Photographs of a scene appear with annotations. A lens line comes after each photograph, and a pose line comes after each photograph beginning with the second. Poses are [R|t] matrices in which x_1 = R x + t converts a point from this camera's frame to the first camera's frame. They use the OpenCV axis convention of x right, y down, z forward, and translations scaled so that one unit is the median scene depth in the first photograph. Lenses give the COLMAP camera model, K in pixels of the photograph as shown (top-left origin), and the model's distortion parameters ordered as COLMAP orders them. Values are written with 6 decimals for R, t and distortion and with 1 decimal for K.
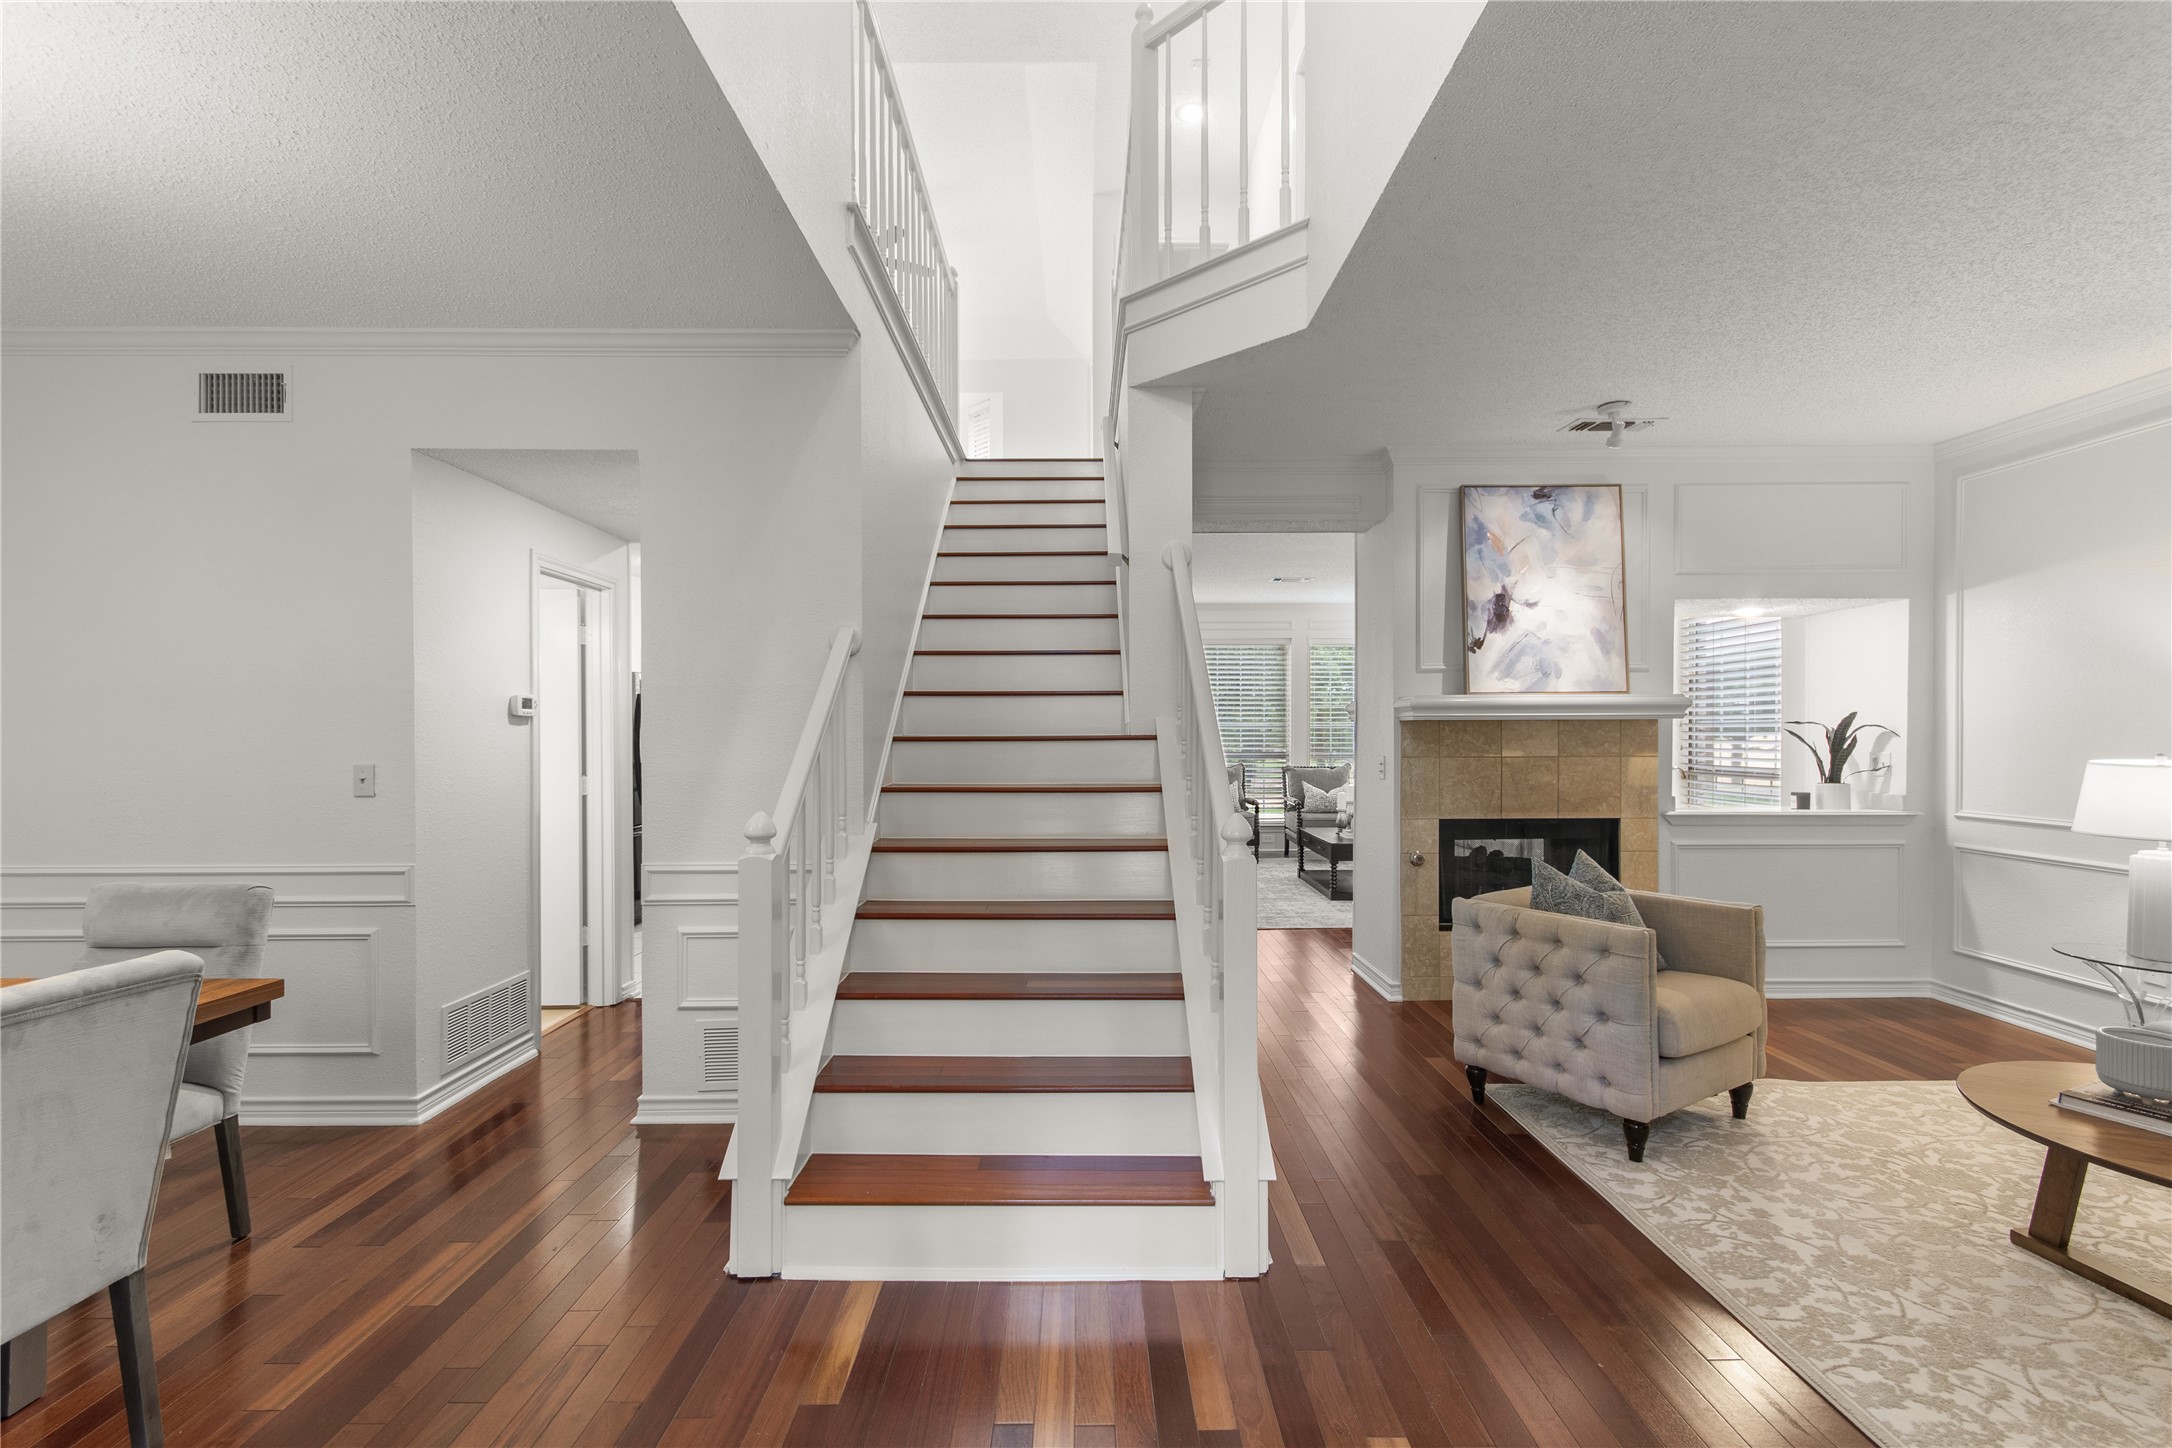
lens RADIAL K [[944.8, 0, 1089.0], [0, 944.8, 748.5], [0, 0, 1]] dist [0.000011, -0.000219]
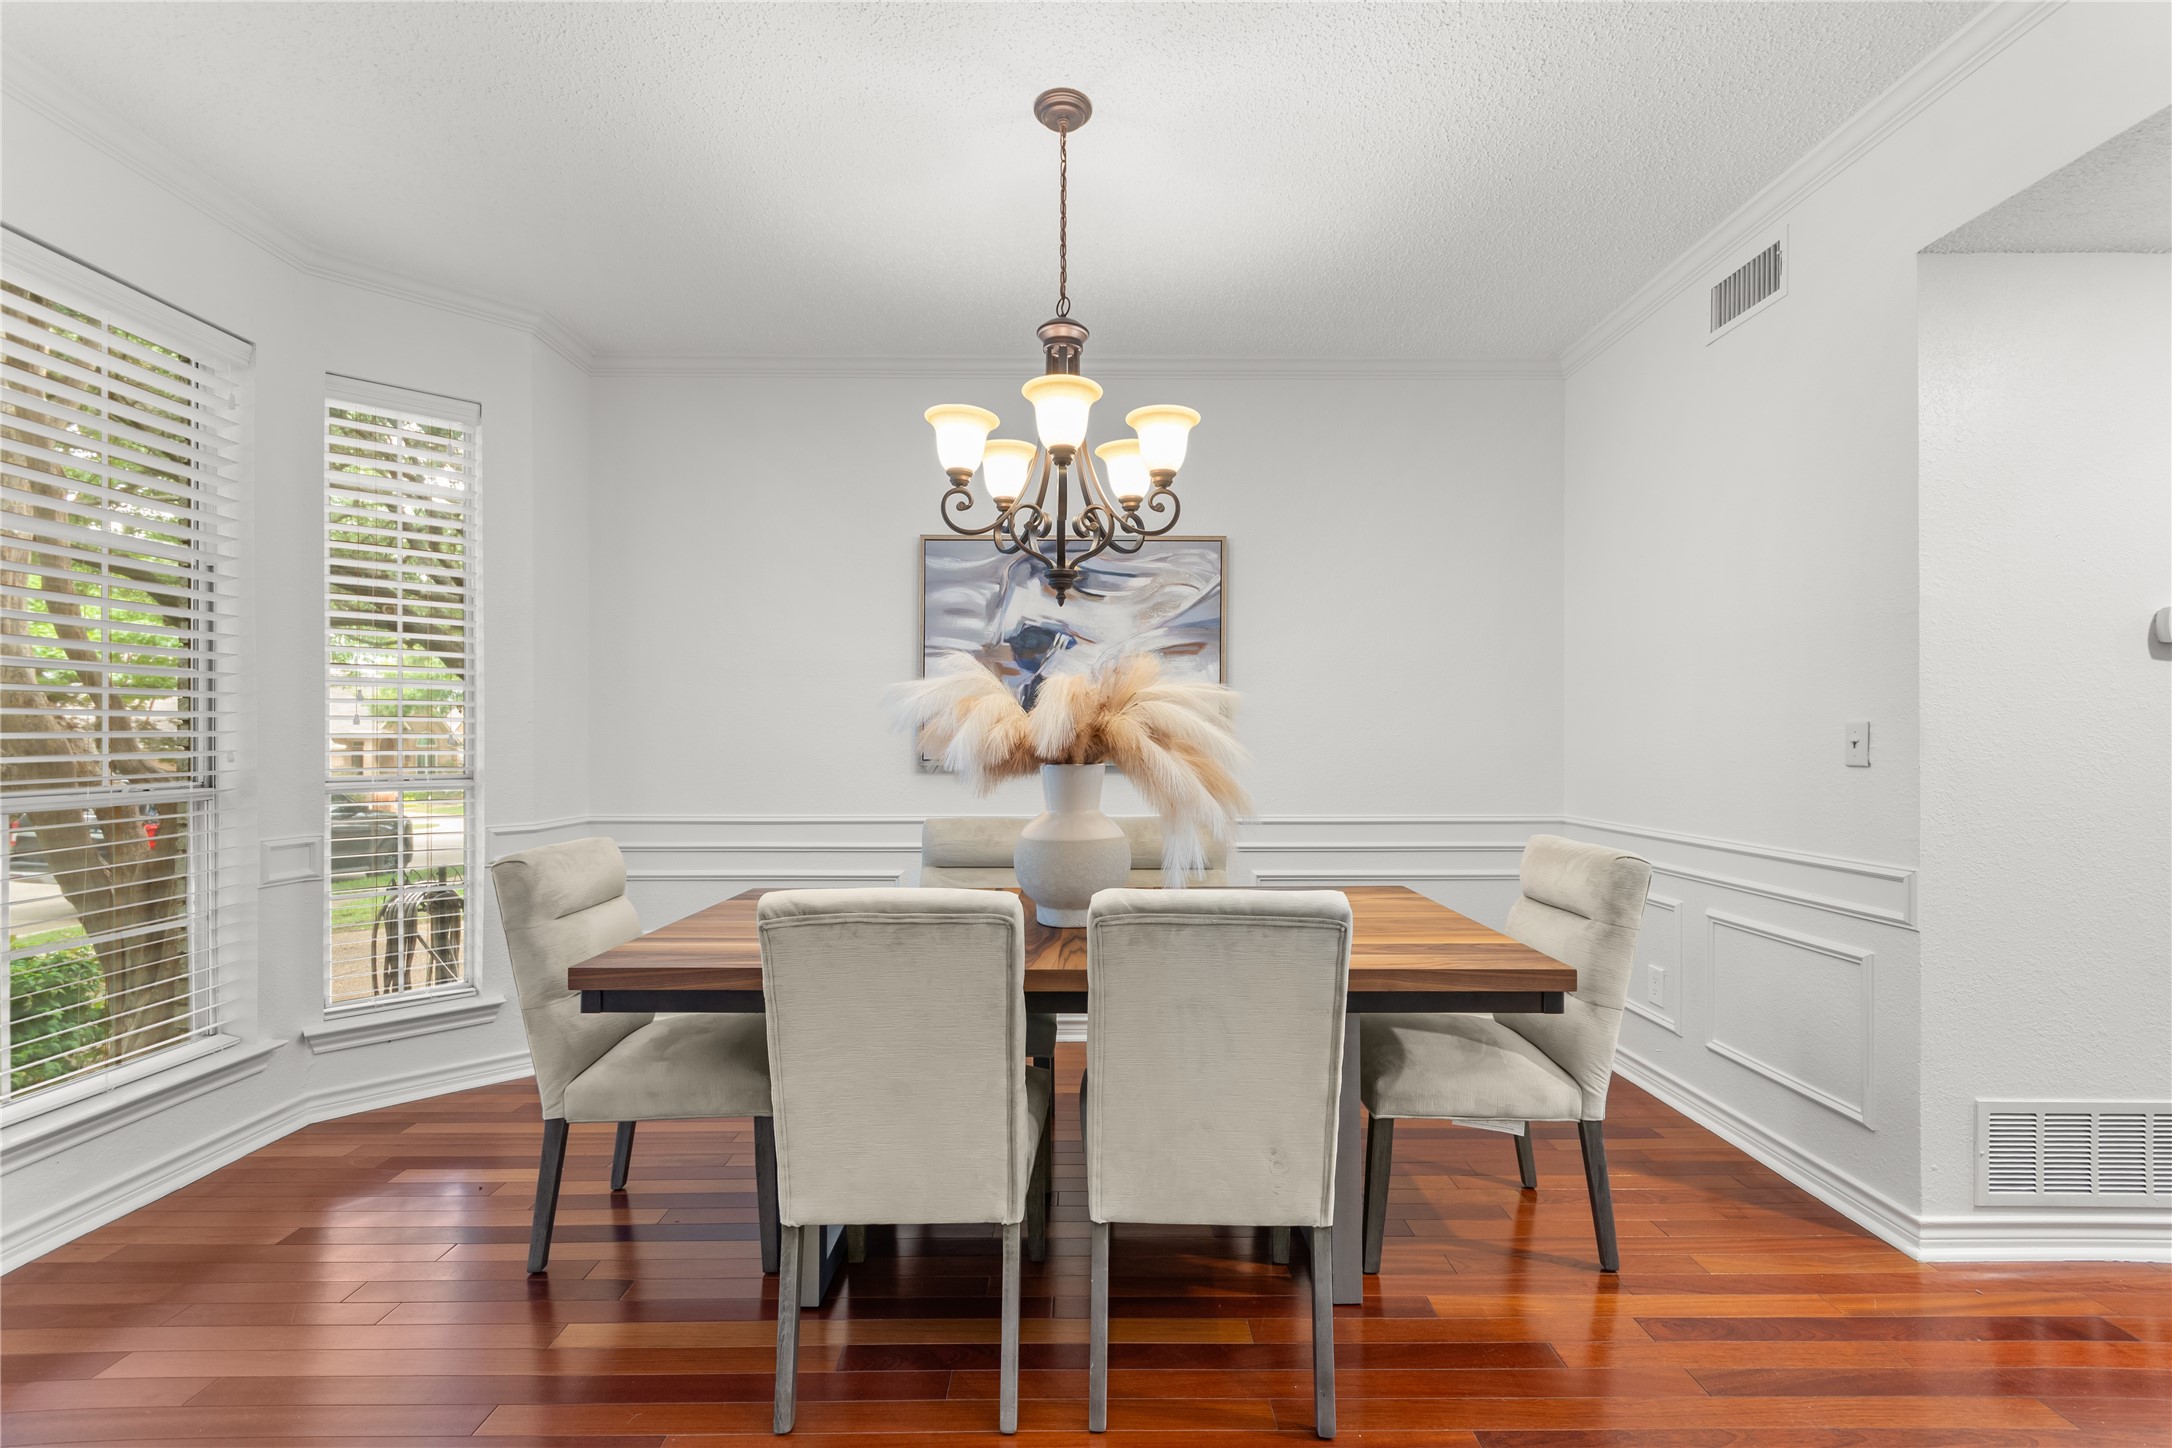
lens RADIAL K [[957.7, 0, 1088.9], [0, 957.7, 736.2], [0, 0, 1]] dist [0.002224, -0.000622]
pose [[-0.003534, -0.002615, -0.999990, -0.029792], [-0.015511, 0.999876, -0.002560, 0.039596], [0.999873, 0.015502, -0.003574, 0.418503]]
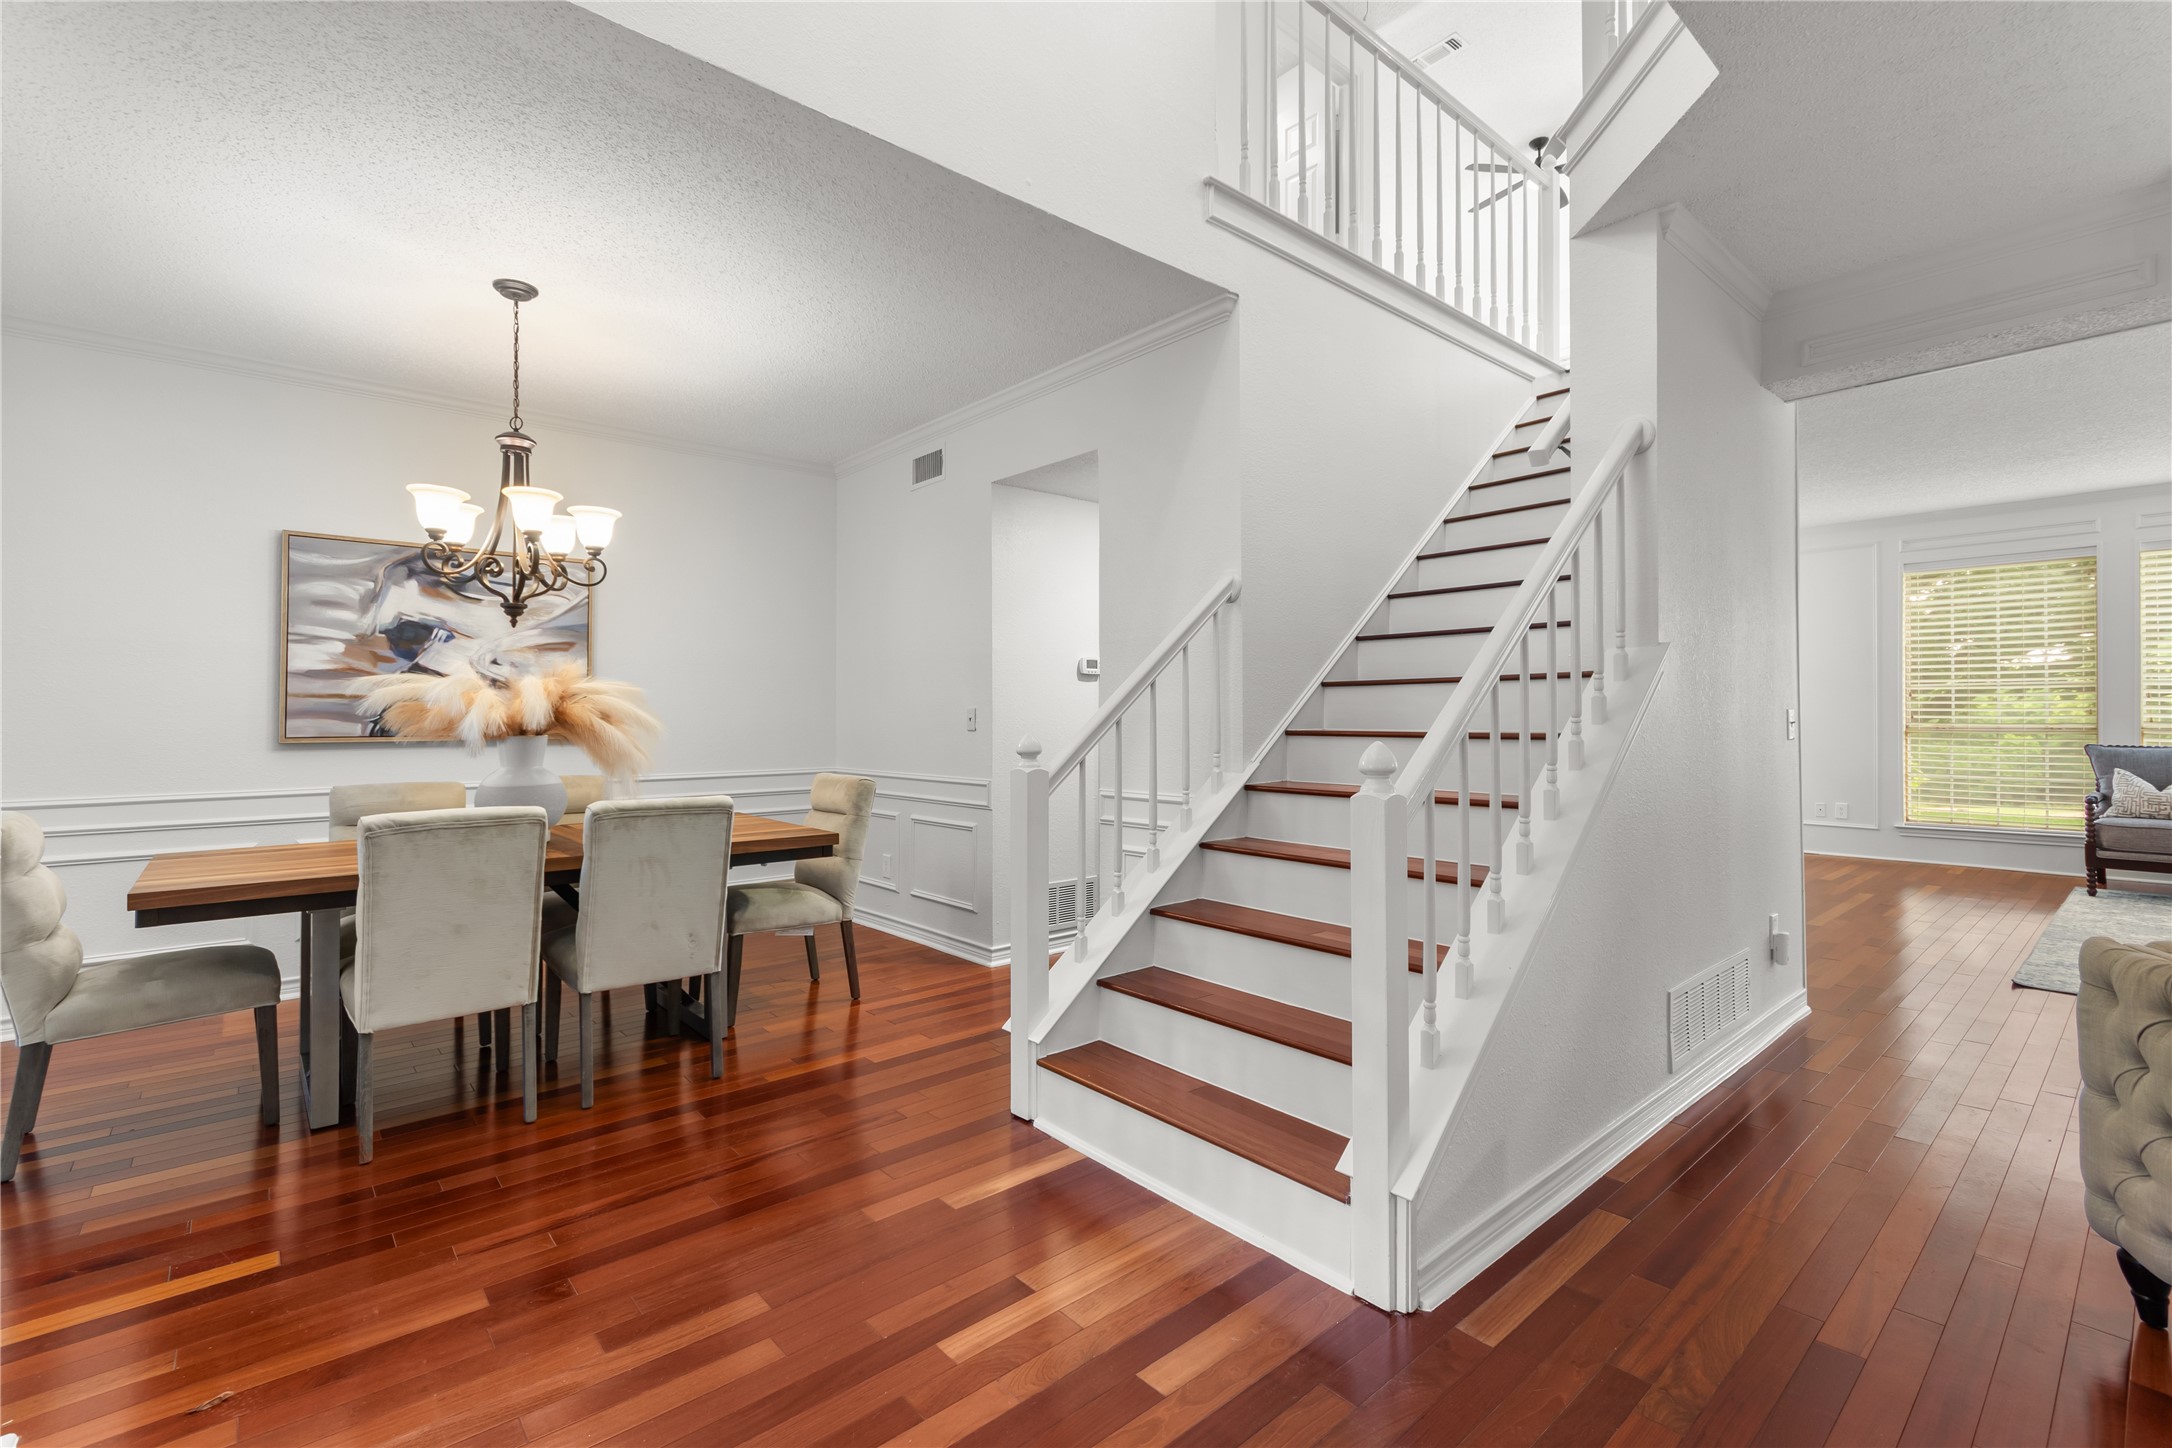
lens RADIAL K [[961.7, 0, 1083.5], [0, 961.7, 717.4], [0, 0, 1]] dist [0.003001, -0.000409]
pose [[0.646915, 0.000542, -0.762562, 0.464269], [-0.010236, 0.999916, -0.007972, 0.040824], [0.762493, 0.012963, 0.646866, 0.186727]]
